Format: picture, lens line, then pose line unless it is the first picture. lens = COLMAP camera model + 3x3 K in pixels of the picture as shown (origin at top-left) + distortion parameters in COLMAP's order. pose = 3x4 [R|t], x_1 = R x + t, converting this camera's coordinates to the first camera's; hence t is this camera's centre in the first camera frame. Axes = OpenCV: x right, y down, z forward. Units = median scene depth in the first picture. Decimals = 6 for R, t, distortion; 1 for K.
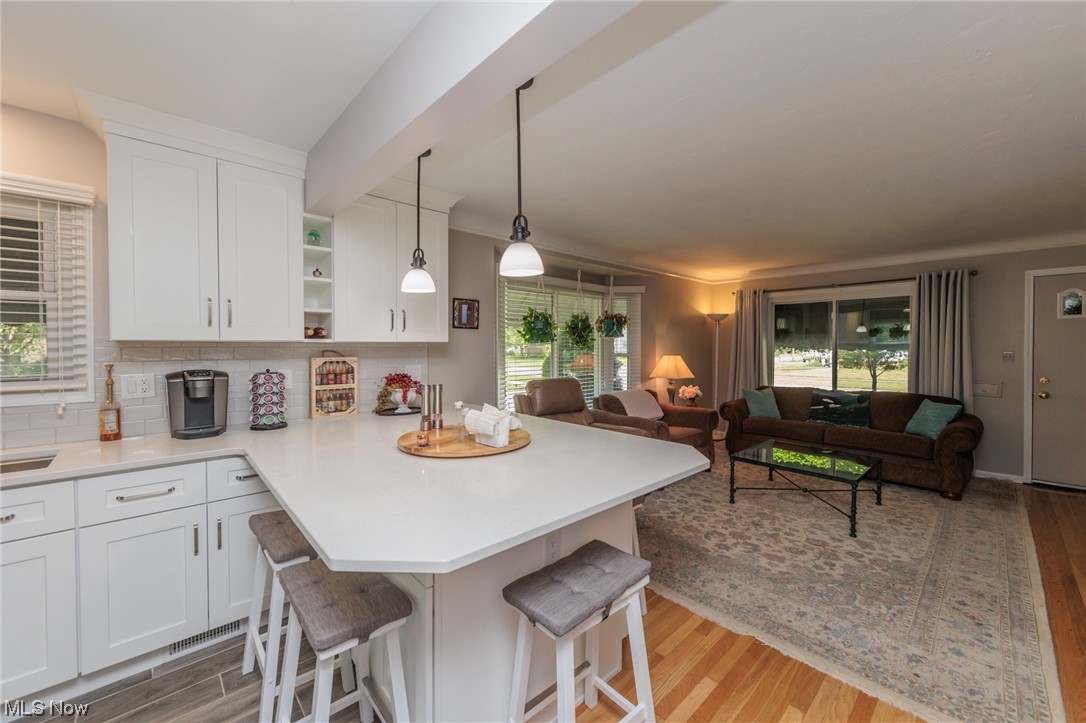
lens RADIAL K [[427.2, 0, 550.9], [0, 427.2, 353.1], [0, 0, 1]] dist [-0.001196, -0.000680]
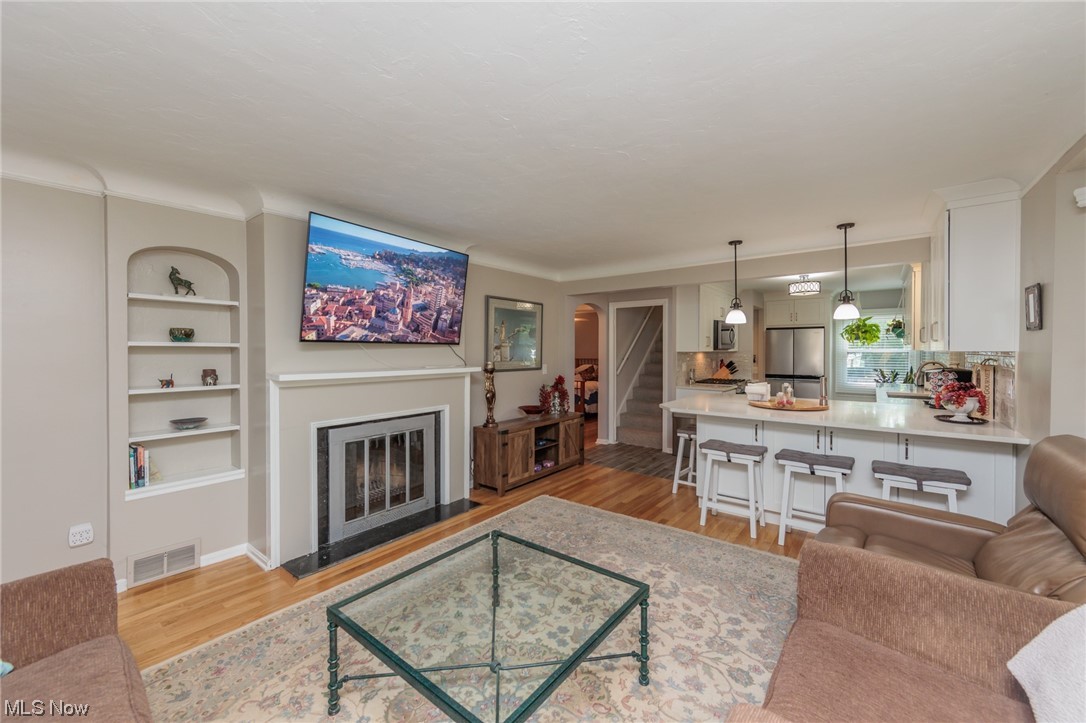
lens RADIAL K [[427.2, 0, 541.5], [0, 427.2, 352.8], [0, 0, 1]] dist [-0.001196, -0.000680]
pose [[-0.989662, -0.002737, -0.143394, 0.556586], [-0.006527, 0.999641, 0.025971, -0.032116], [0.143271, 0.026639, -0.989325, 1.325924]]
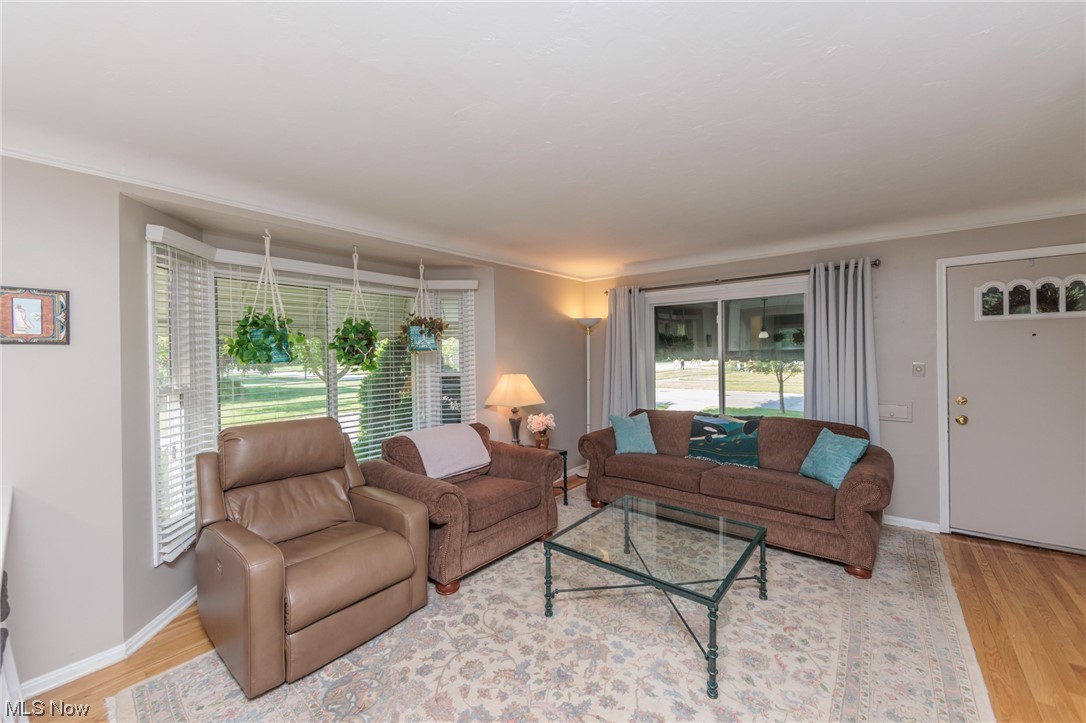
lens RADIAL K [[427.2, 0, 545.9], [0, 427.2, 356.9], [0, 0, 1]] dist [-0.001196, -0.000680]
pose [[0.990473, -0.016490, 0.136713, 0.310228], [0.017665, 0.999817, -0.007383, -0.023077], [-0.136566, 0.009728, 0.990583, 0.340473]]
